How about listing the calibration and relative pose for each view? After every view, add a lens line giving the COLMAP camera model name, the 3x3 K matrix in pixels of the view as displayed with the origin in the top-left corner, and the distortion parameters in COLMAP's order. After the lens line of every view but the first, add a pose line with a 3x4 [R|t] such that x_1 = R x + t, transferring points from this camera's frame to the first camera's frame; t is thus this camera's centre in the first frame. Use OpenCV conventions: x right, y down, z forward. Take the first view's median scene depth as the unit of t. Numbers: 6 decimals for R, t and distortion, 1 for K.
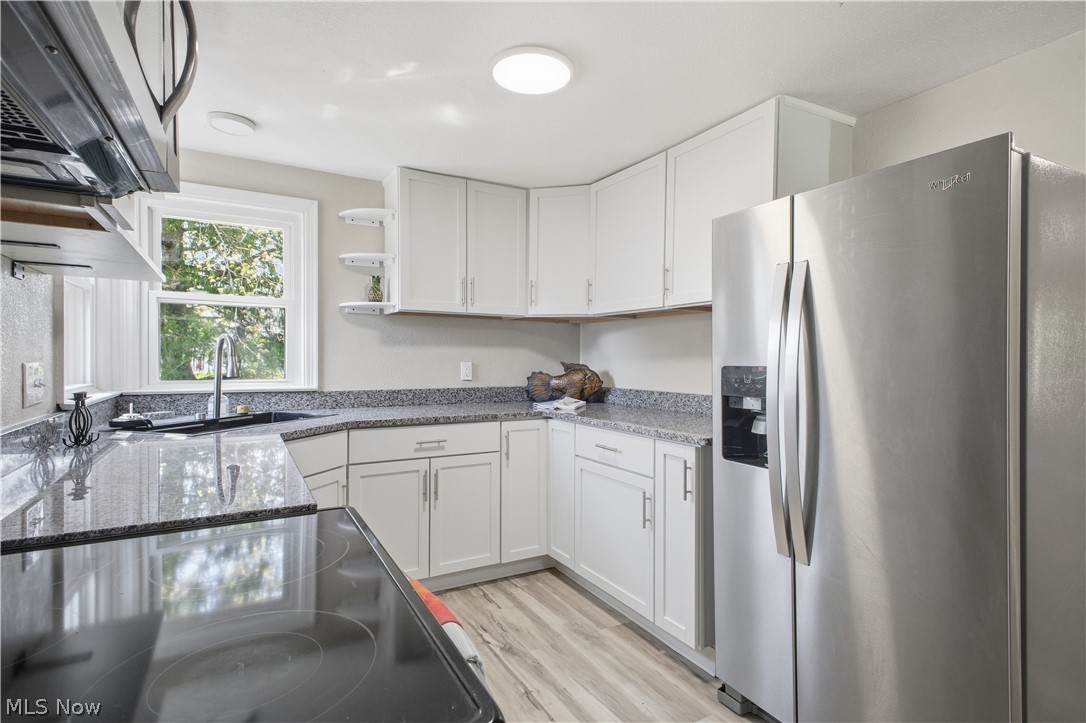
lens RADIAL K [[536.3, 0, 543.7], [0, 536.3, 368.5], [0, 0, 1]] dist [0.029371, -0.026570]
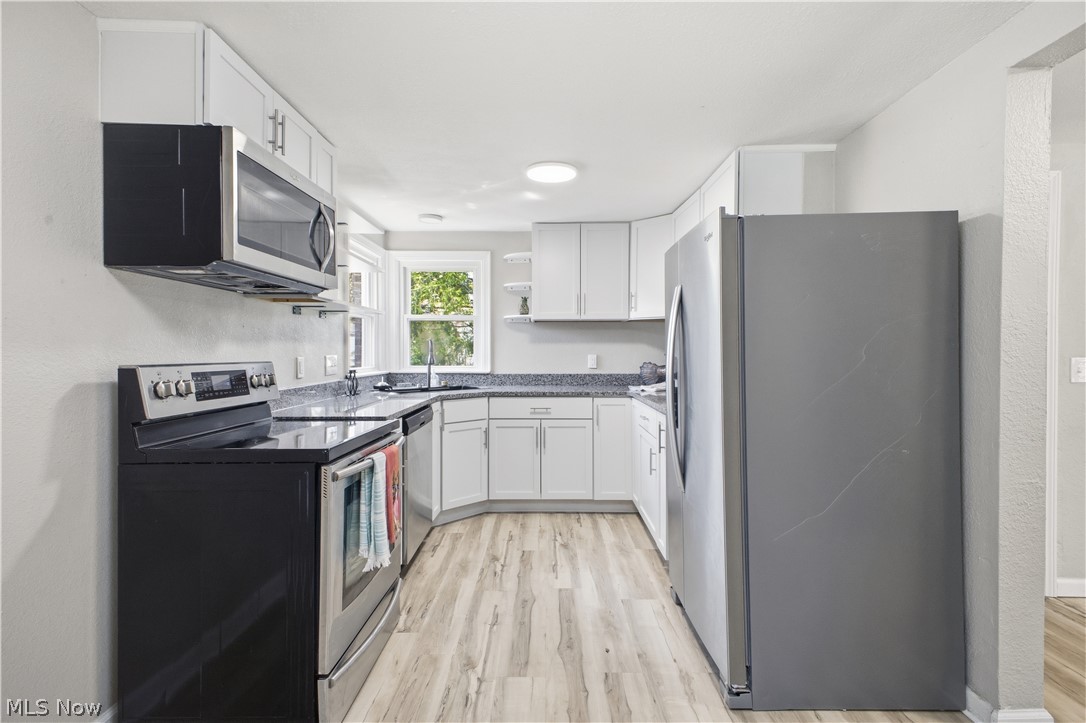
lens RADIAL K [[516.3, 0, 543.0], [0, 516.3, 361.5], [0, 0, 1]] dist [-0.000921, -0.000295]
pose [[0.867370, 0.004342, -0.497644, 0.474132], [-0.003975, 0.999990, 0.001797, 0.003853], [0.497647, 0.000419, 0.867379, -0.222495]]
